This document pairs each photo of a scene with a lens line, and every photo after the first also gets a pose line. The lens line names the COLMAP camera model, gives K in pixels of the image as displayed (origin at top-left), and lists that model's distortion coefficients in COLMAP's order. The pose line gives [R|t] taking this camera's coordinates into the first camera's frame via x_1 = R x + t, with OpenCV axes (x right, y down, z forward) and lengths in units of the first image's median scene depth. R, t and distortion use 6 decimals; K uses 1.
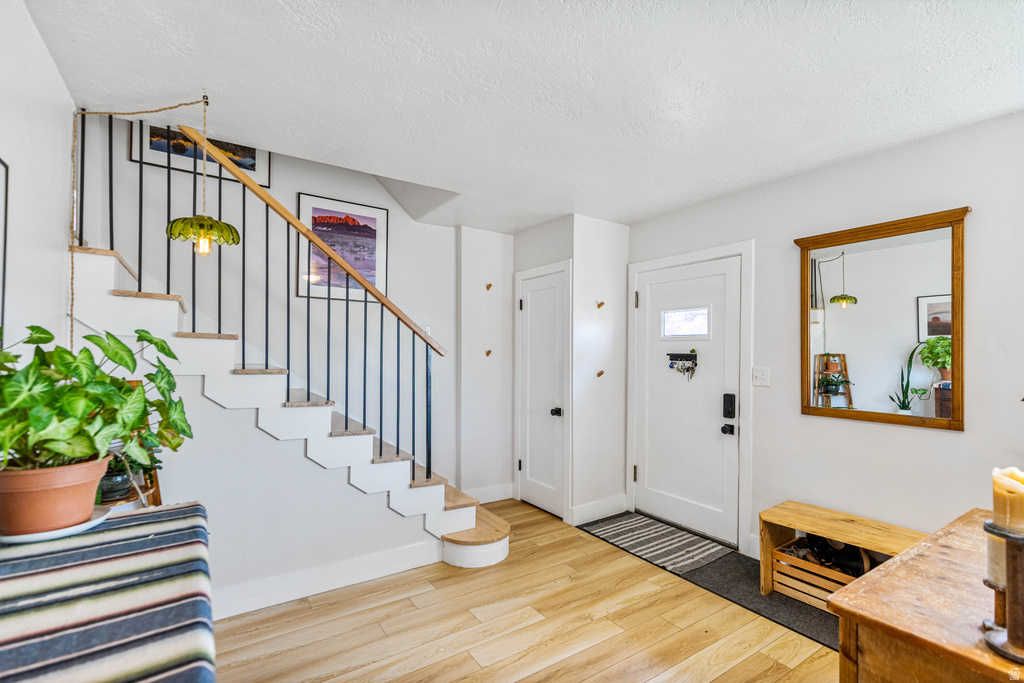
lens RADIAL K [[462.4, 0, 513.5], [0, 462.4, 347.2], [0, 0, 1]] dist [0.007732, -0.001228]
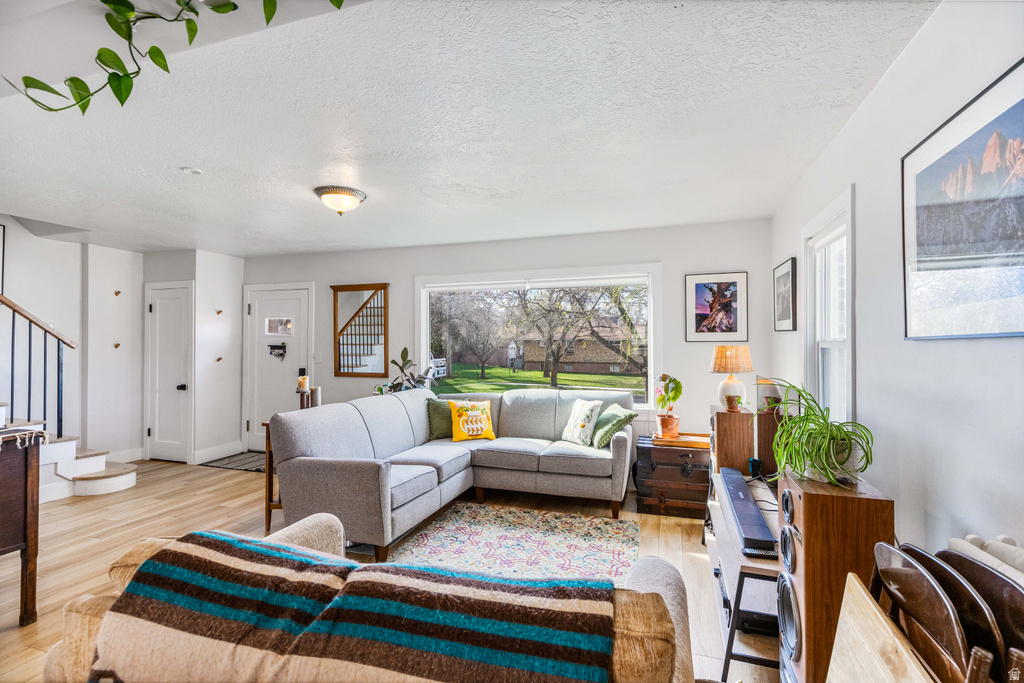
lens RADIAL K [[462.4, 0, 518.8], [0, 462.4, 337.9], [0, 0, 1]] dist [0.007732, -0.001228]
pose [[0.786884, 0.002263, 0.617096, 0.029426], [-0.003157, 0.999995, 0.000359, -0.014577], [-0.617092, -0.002230, 0.786888, -0.765777]]
